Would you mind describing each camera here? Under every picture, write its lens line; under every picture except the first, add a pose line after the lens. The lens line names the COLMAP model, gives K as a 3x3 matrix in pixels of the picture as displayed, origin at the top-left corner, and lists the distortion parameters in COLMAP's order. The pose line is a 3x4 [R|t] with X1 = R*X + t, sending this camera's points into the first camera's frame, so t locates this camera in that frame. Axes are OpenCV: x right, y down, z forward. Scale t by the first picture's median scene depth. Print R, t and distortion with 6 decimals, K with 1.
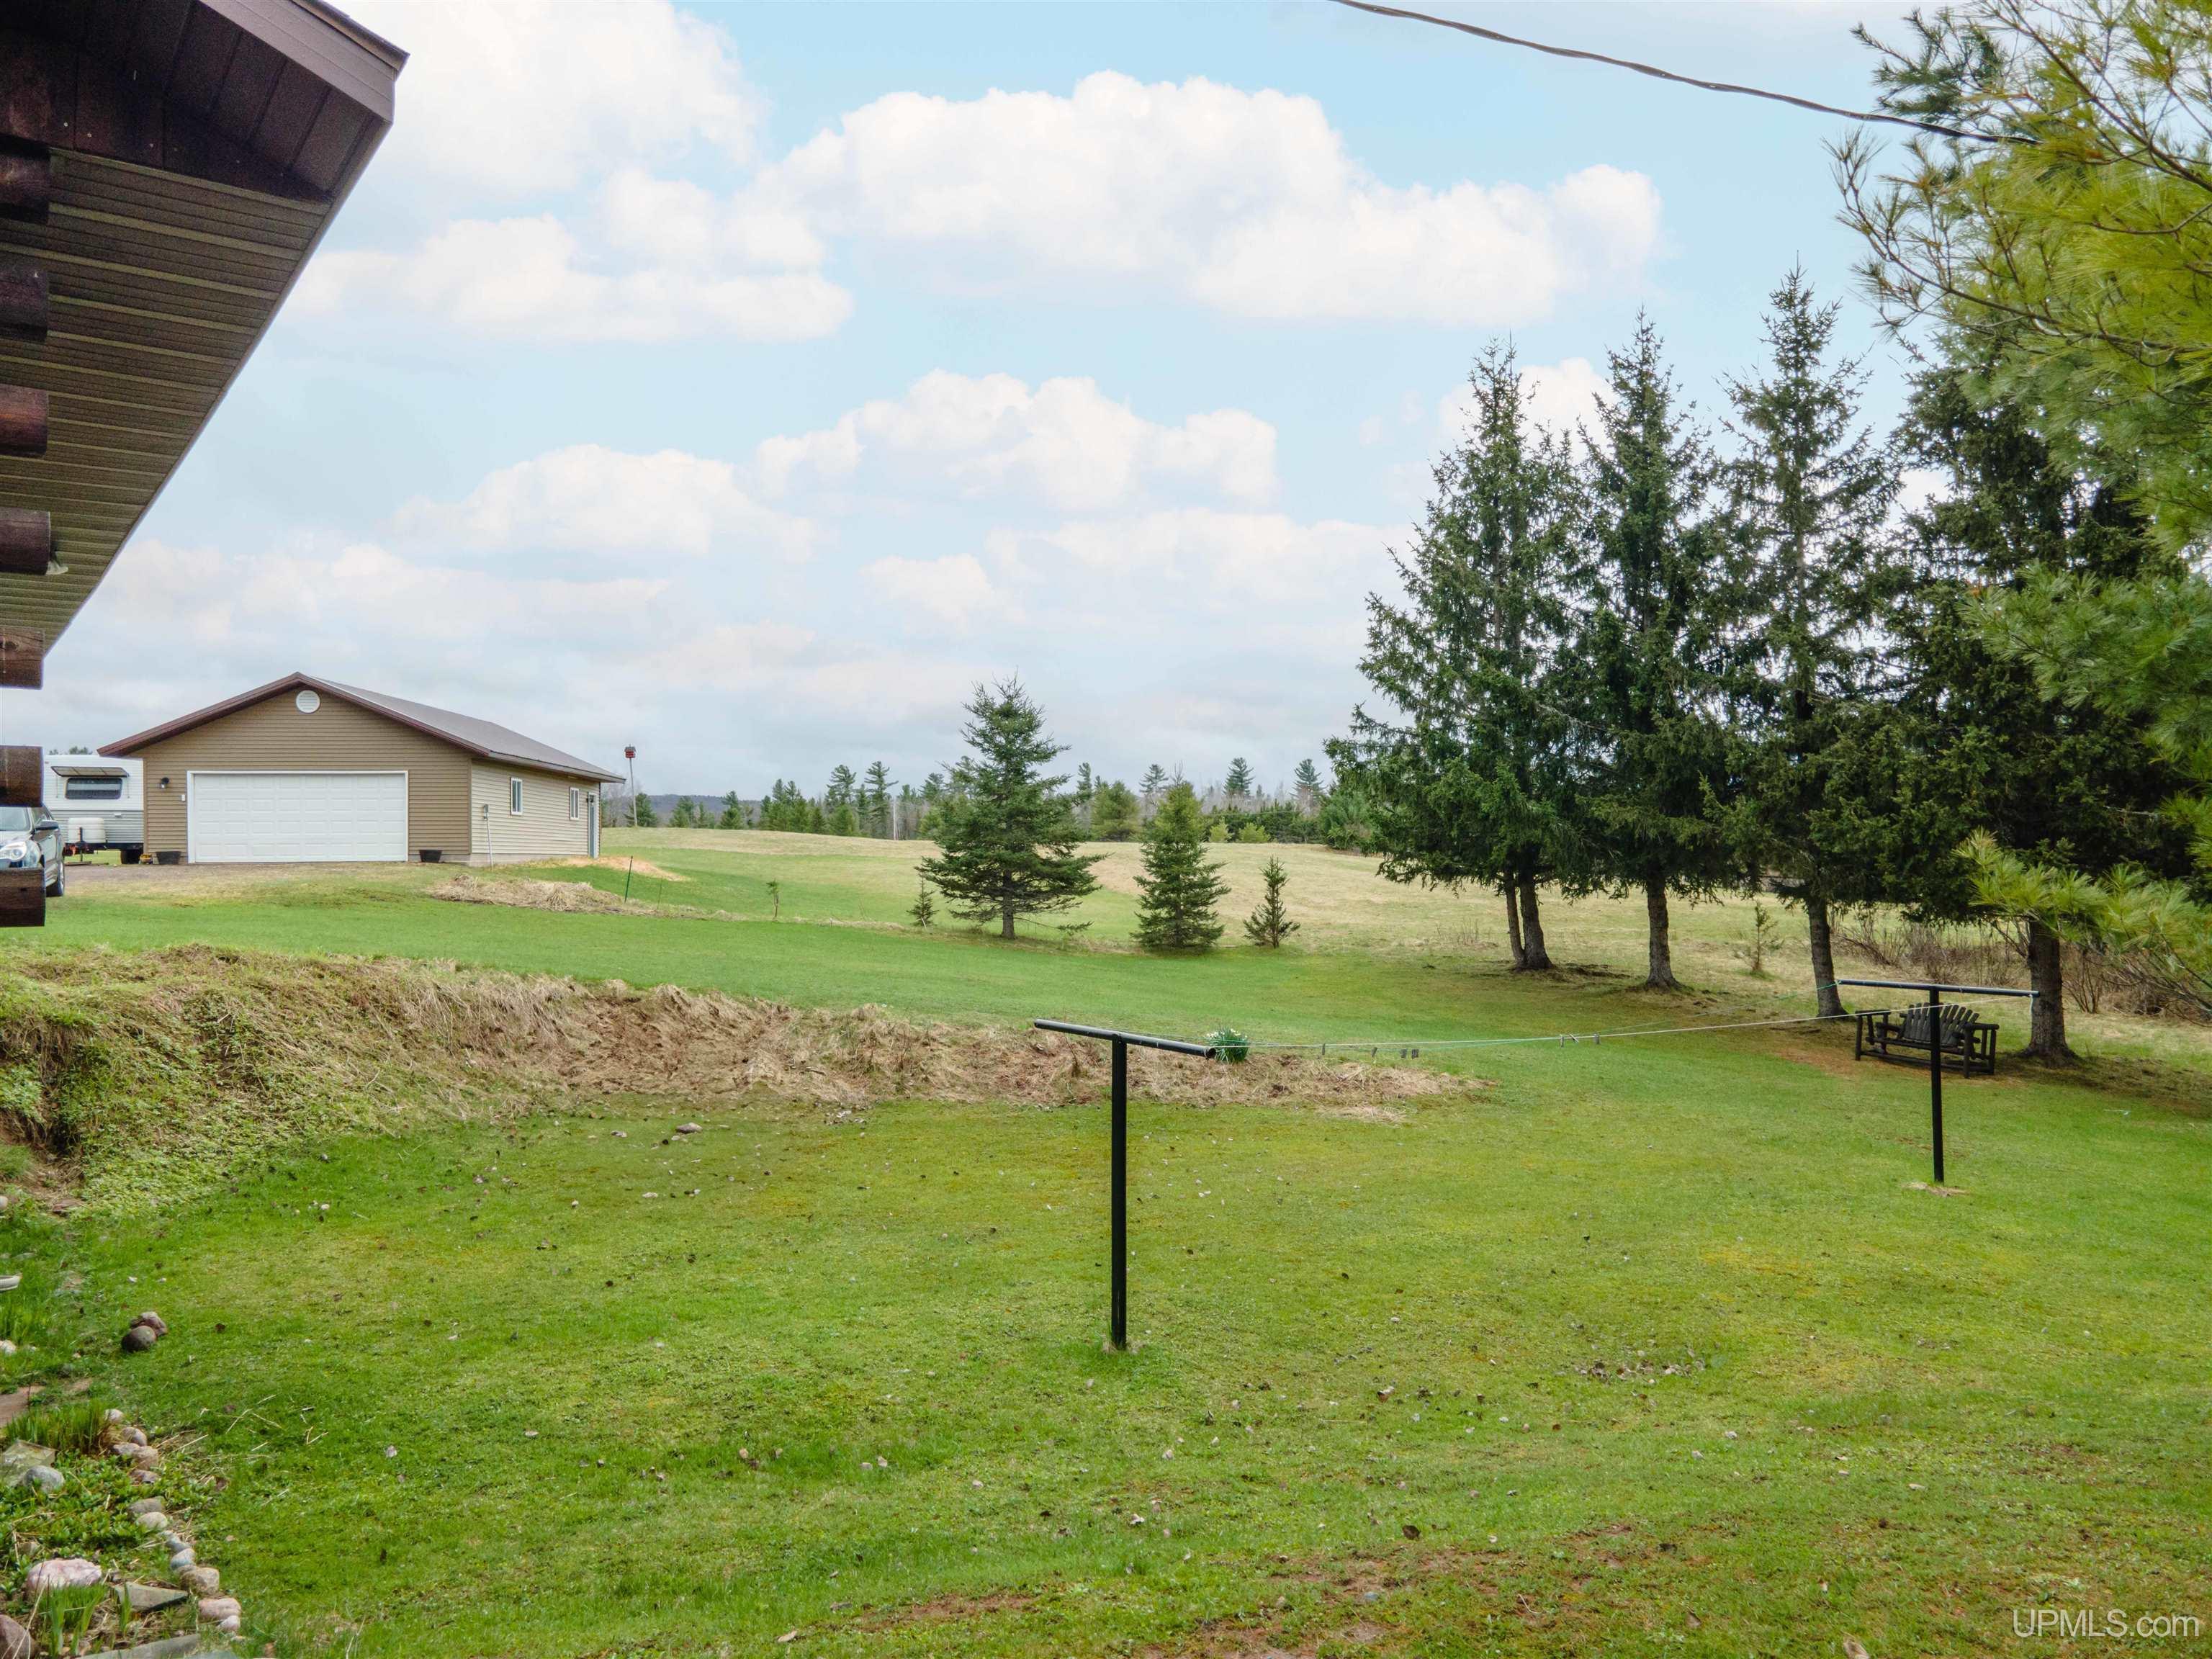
lens RADIAL K [[1799.2, 0, 1082.7], [0, 1799.2, 824.3], [0, 0, 1]] dist [0.039684, 0.002756]
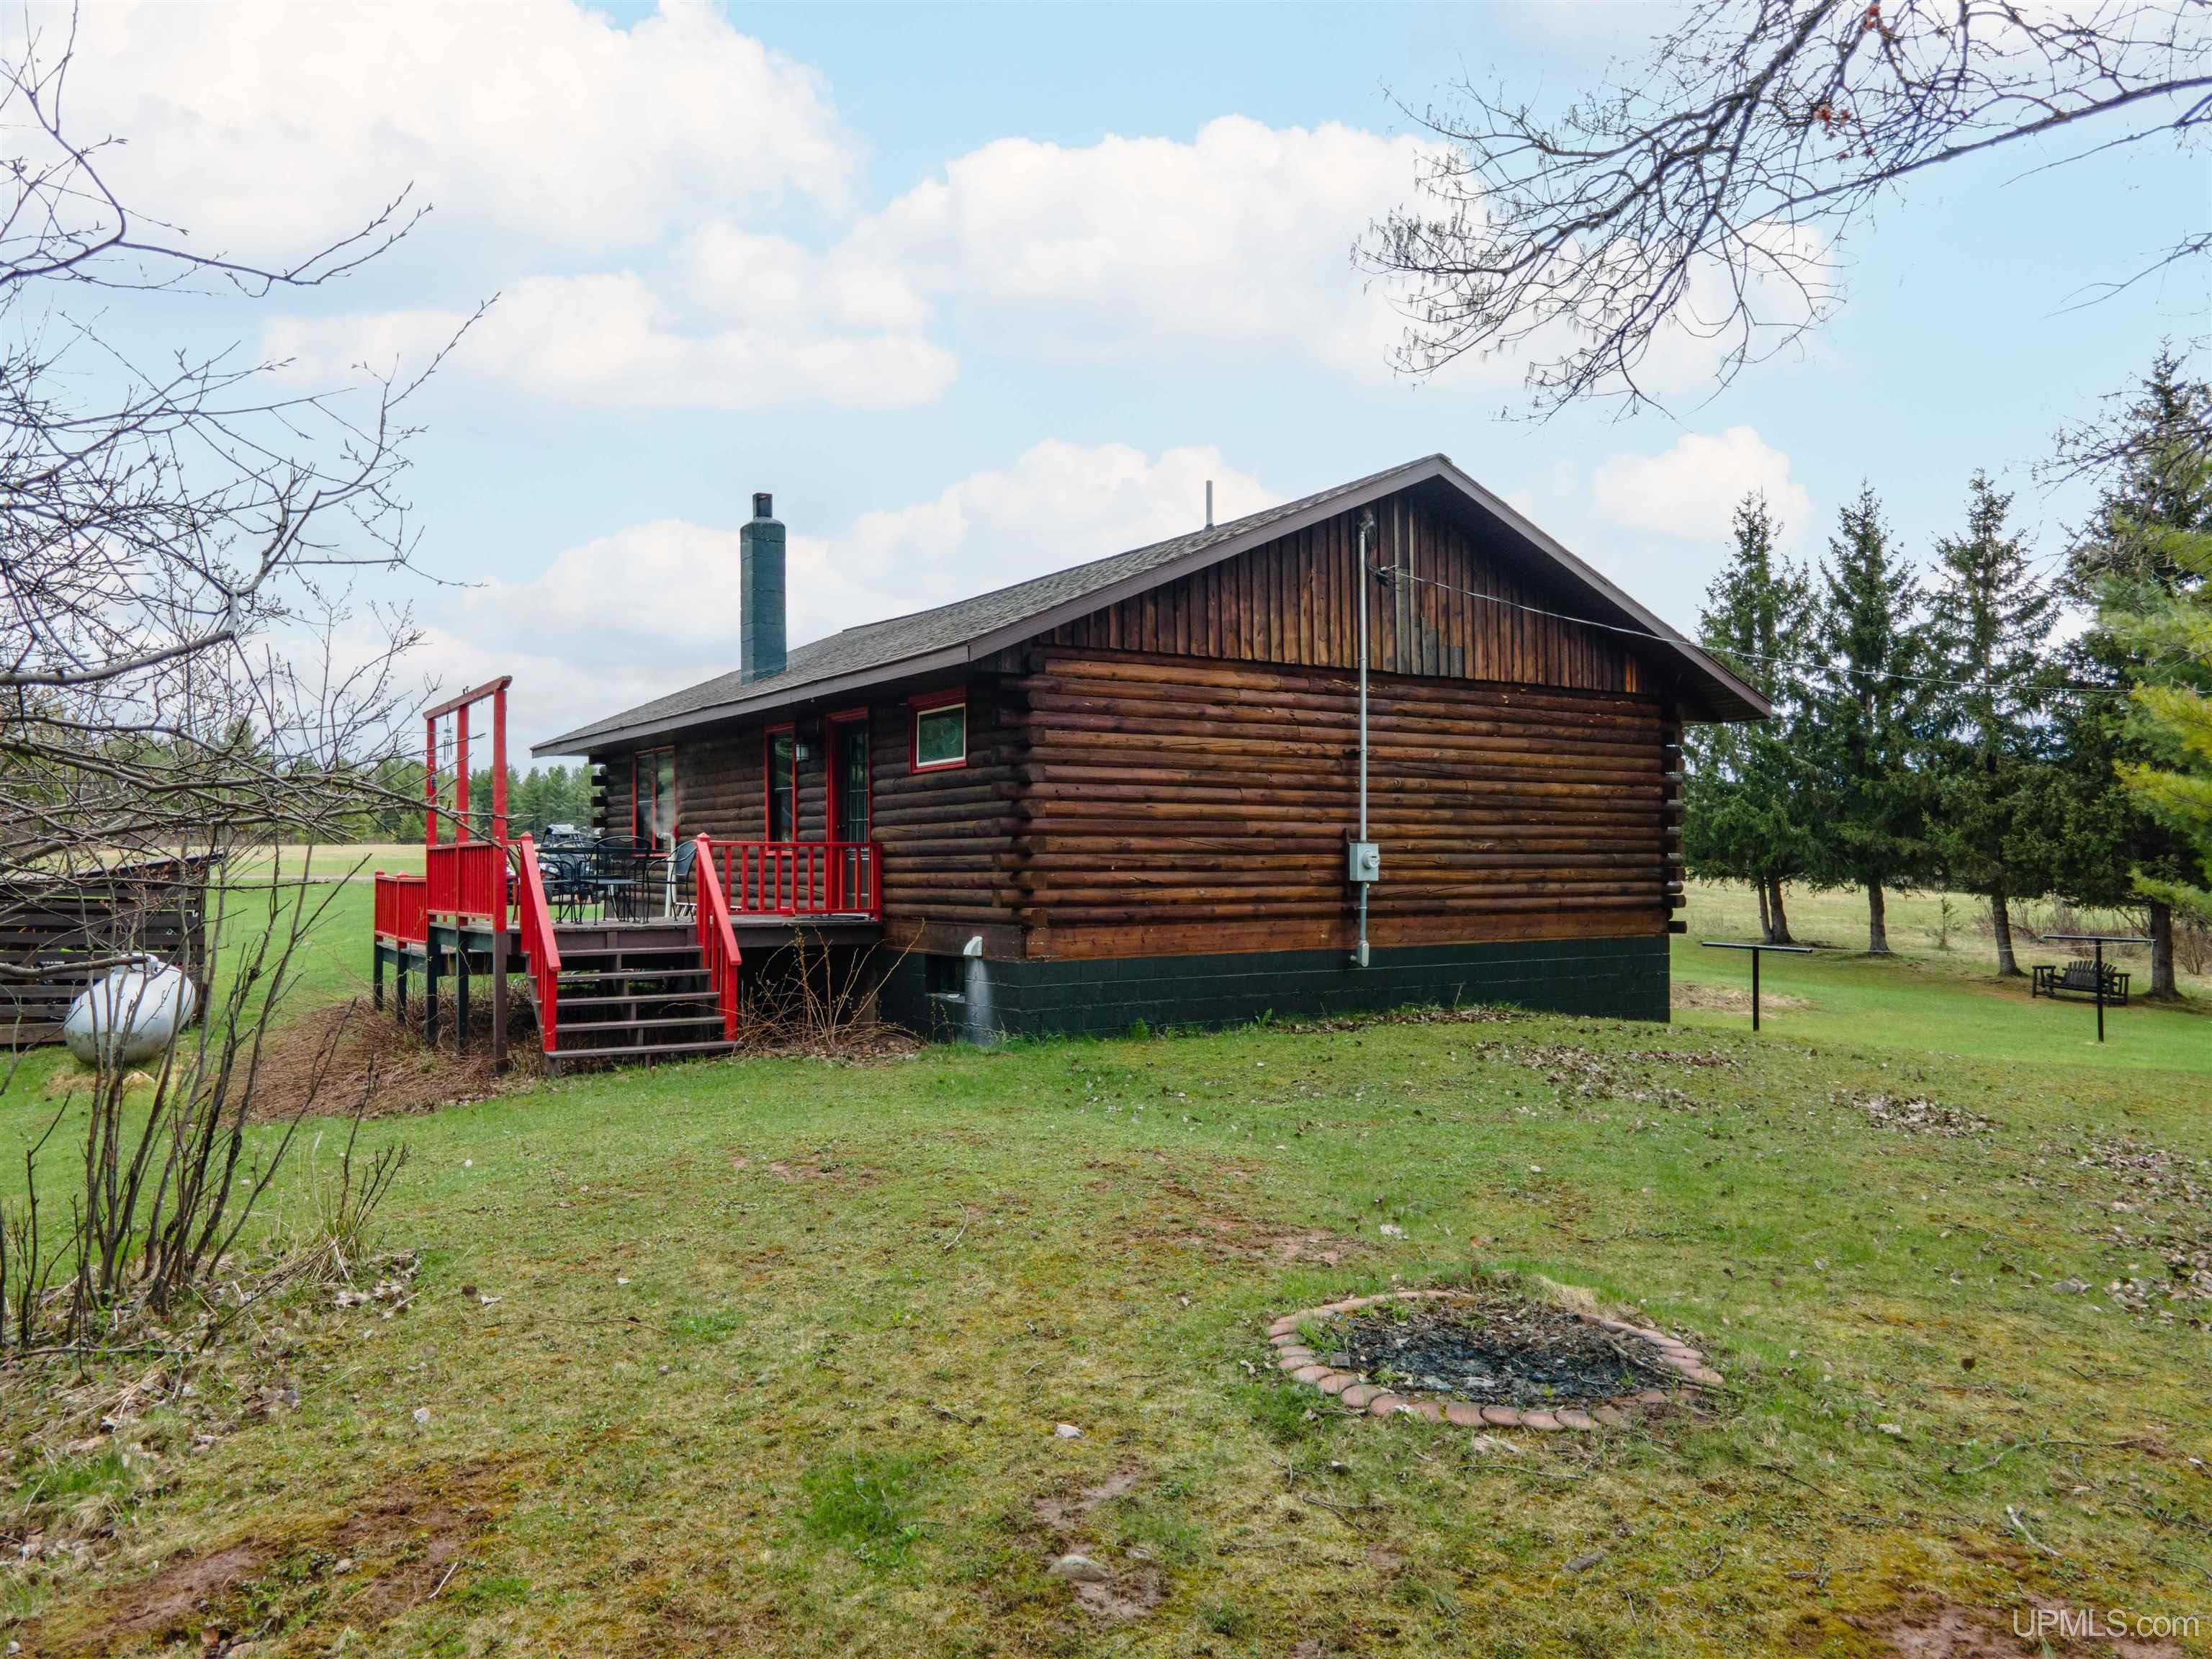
lens RADIAL K [[1638.8, 0, 1118.3], [0, 1638.8, 829.1], [0, 0, 1]] dist [0.036257, -0.002623]
pose [[0.997097, 0.001426, -0.076126, -0.192861], [-0.001239, 0.999996, 0.002502, -0.012748], [0.076129, -0.002401, 0.997095, -0.370079]]
